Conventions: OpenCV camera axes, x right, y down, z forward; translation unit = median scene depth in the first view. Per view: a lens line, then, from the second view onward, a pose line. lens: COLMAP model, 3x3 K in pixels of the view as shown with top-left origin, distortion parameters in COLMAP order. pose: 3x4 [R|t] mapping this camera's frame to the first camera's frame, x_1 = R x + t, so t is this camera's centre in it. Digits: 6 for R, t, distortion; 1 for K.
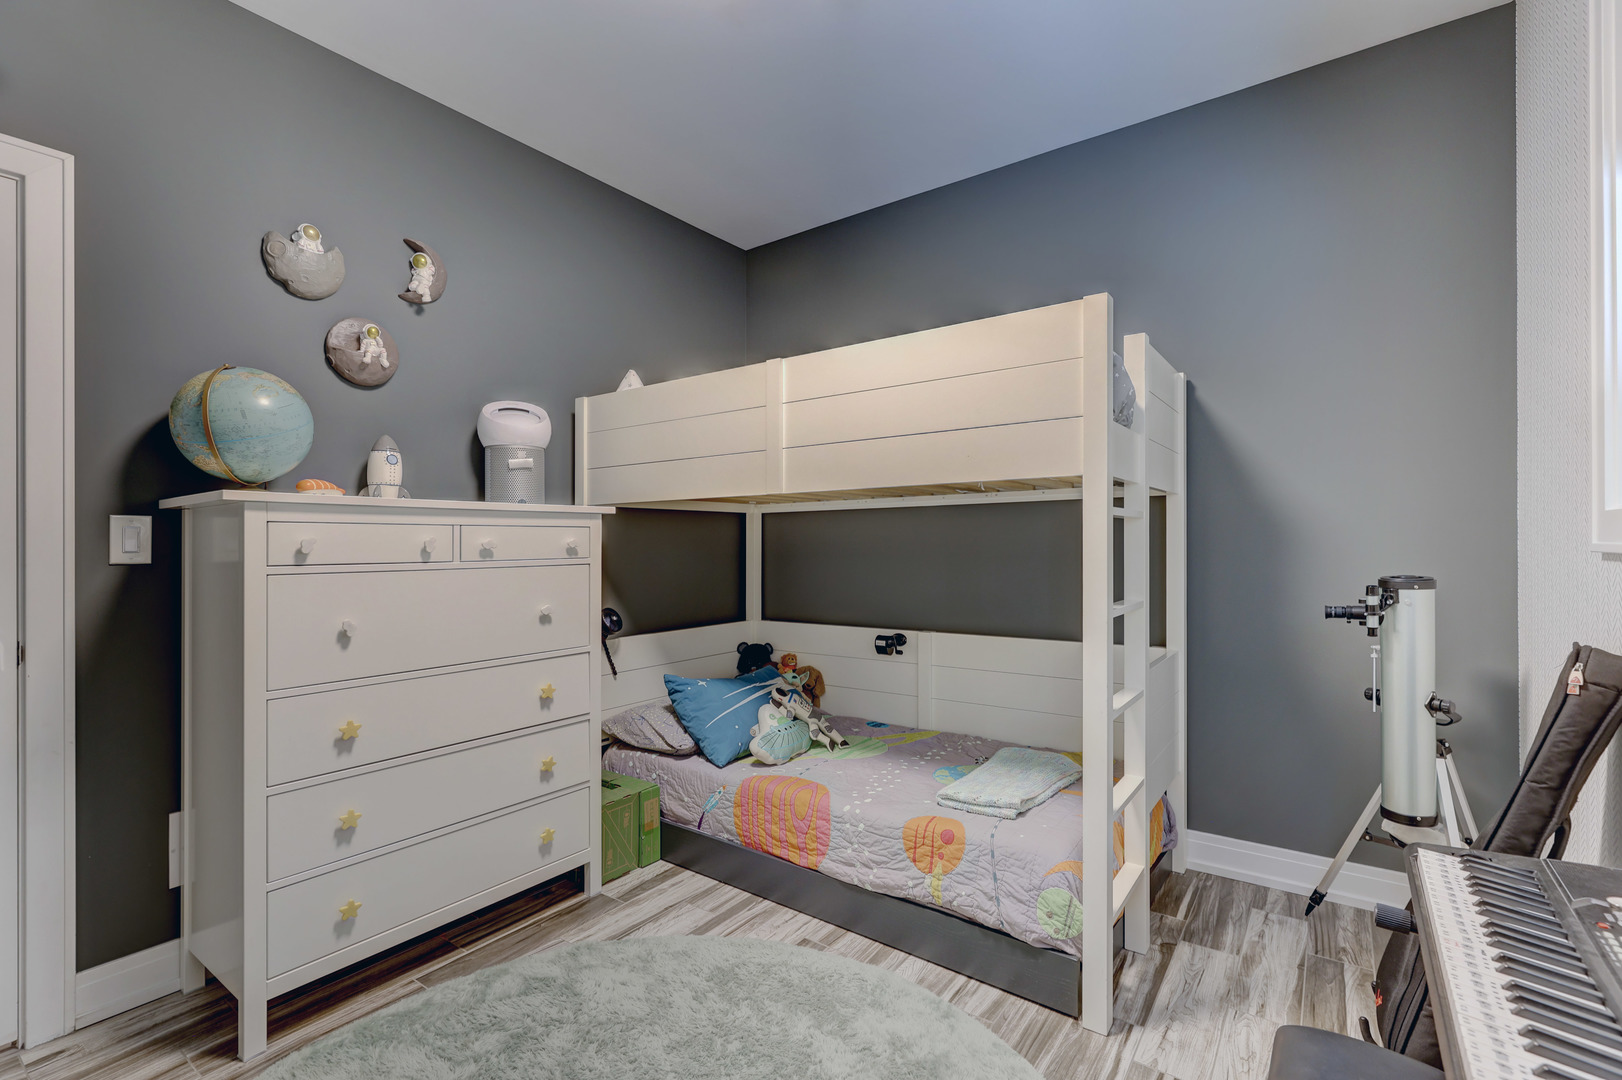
lens RADIAL K [[733.1, 0, 815.8], [0, 733.1, 533.4], [0, 0, 1]] dist [0.004345, -0.000930]
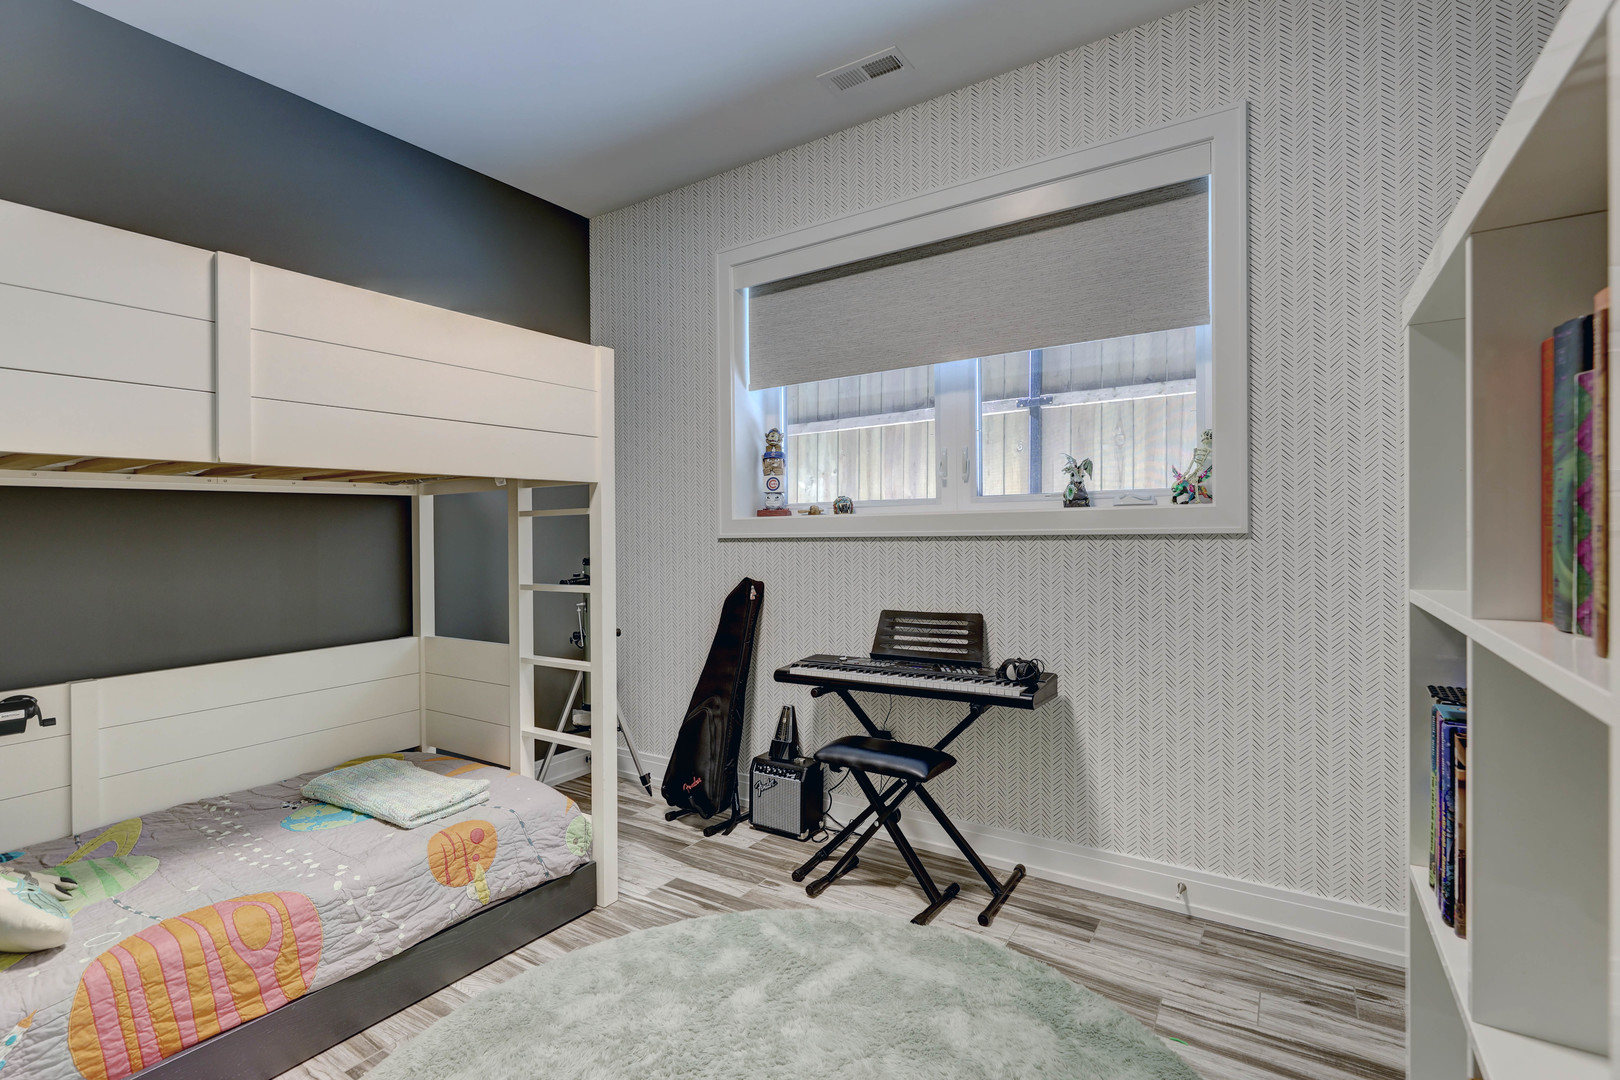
lens RADIAL K [[732.2, 0, 813.8], [0, 732.2, 541.1], [0, 0, 1]] dist [0.004345, -0.000930]
pose [[-0.038346, -0.006199, 0.999245, -0.783239], [0.008322, 0.999944, 0.006522, 0.015276], [-0.999230, 0.008566, -0.038293, 0.560190]]
